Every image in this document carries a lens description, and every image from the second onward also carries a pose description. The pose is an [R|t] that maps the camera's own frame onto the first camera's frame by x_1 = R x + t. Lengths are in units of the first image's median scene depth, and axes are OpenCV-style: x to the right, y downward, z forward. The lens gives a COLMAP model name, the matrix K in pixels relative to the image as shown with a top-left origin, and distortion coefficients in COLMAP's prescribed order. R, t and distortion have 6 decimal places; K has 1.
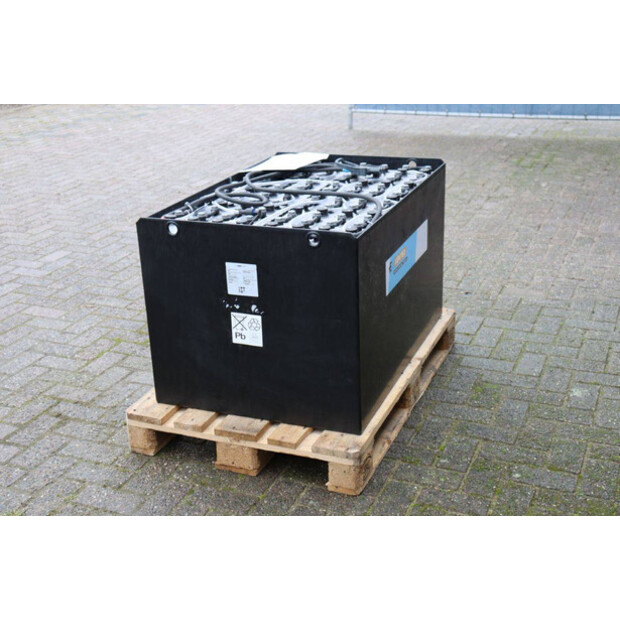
lens RADIAL K [[871.6, 0, 310.0], [0, 871.6, 310.0], [0, 0, 1]] dist [0.018243, 0.029543]
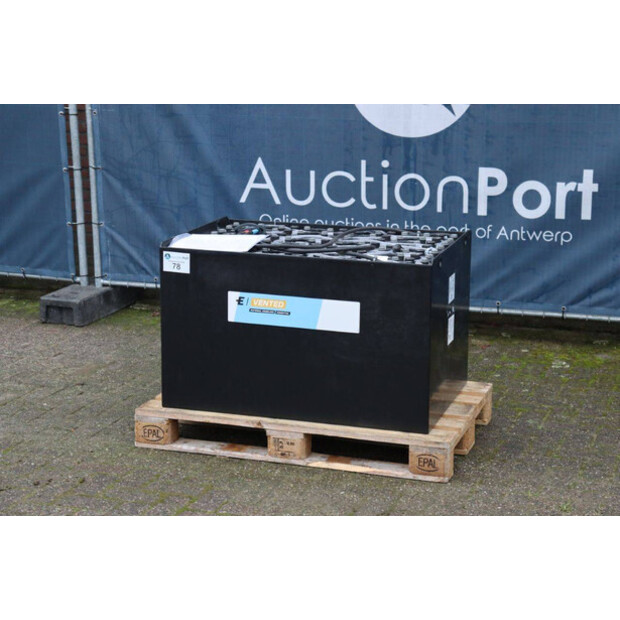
lens RADIAL K [[1360.1, 0, 310.0], [0, 1360.1, 310.0], [0, 0, 1]] dist [0.377177, -0.158563]
pose [[-0.057250, -0.191120, 0.979896, -1.979087], [0.361748, 0.910836, 0.198786, -0.466253], [-0.930517, 0.365856, 0.016991, 1.151230]]
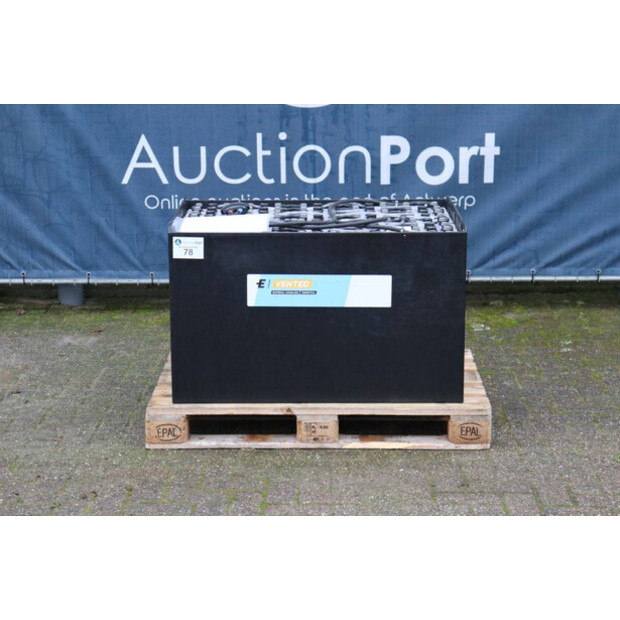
lens RADIAL K [[1429.8, 0, 310.0], [0, 1429.8, 310.0], [0, 0, 1]] dist [0.391237, 0.090313]
pose [[-0.354546, -0.185308, 0.916492, -1.879423], [0.356906, 0.879132, 0.315824, -0.682121], [-0.864243, 0.439076, -0.245555, 1.697106]]
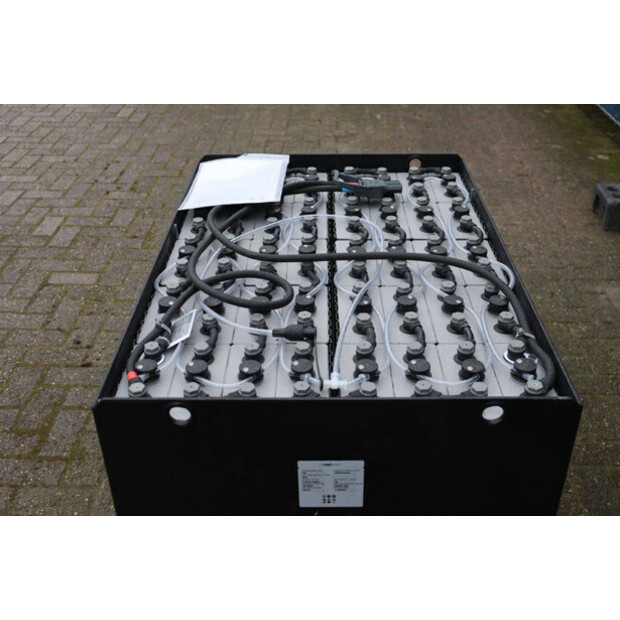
lens RADIAL K [[739.8, 0, 310.0], [0, 739.8, 310.0], [0, 0, 1]] dist [-0.013026, -0.004536]
pose [[0.936890, -0.158537, 0.311615, -0.206856], [0.106478, 0.978325, 0.177602, -0.212631], [-0.333017, -0.133213, 0.933463, 0.598766]]
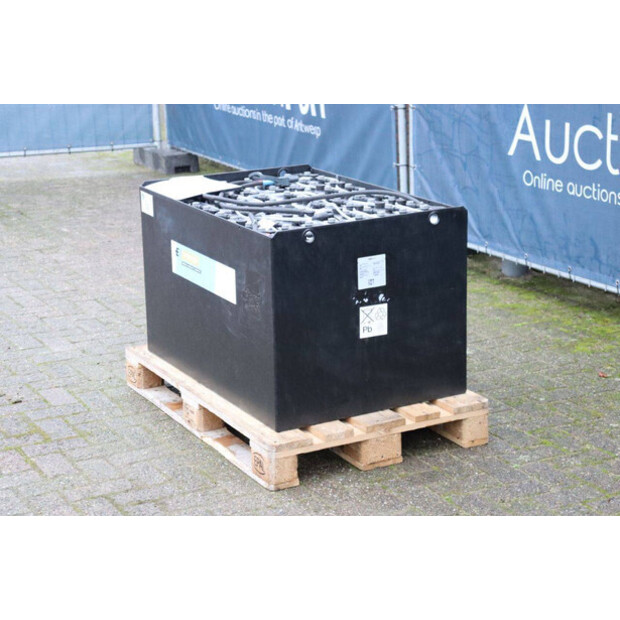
lens RADIAL K [[1360.1, 0, 310.0], [0, 1360.1, 310.0], [0, 0, 1]] dist [0.377177, -0.158563]
pose [[0.643696, -0.182661, 0.743163, -1.334814], [0.278846, 0.960320, -0.005488, -0.002410], [-0.712671, 0.210761, 0.669088, -0.036084]]
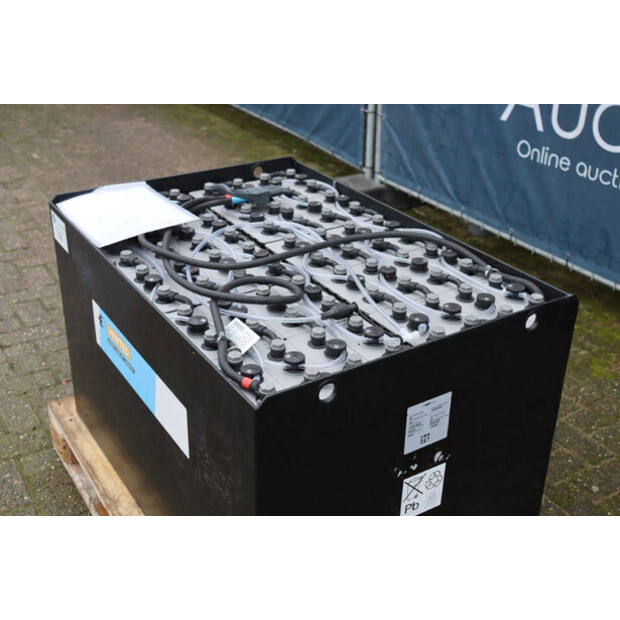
lens RADIAL K [[797.4, 0, 310.0], [0, 797.4, 310.0], [0, 0, 1]] dist [0.051202, 0.055121]
pose [[0.590878, -0.331525, 0.735496, -0.497619], [0.258141, 0.941429, 0.216966, -0.244995], [-0.764347, 0.061661, 0.641850, 0.692763]]
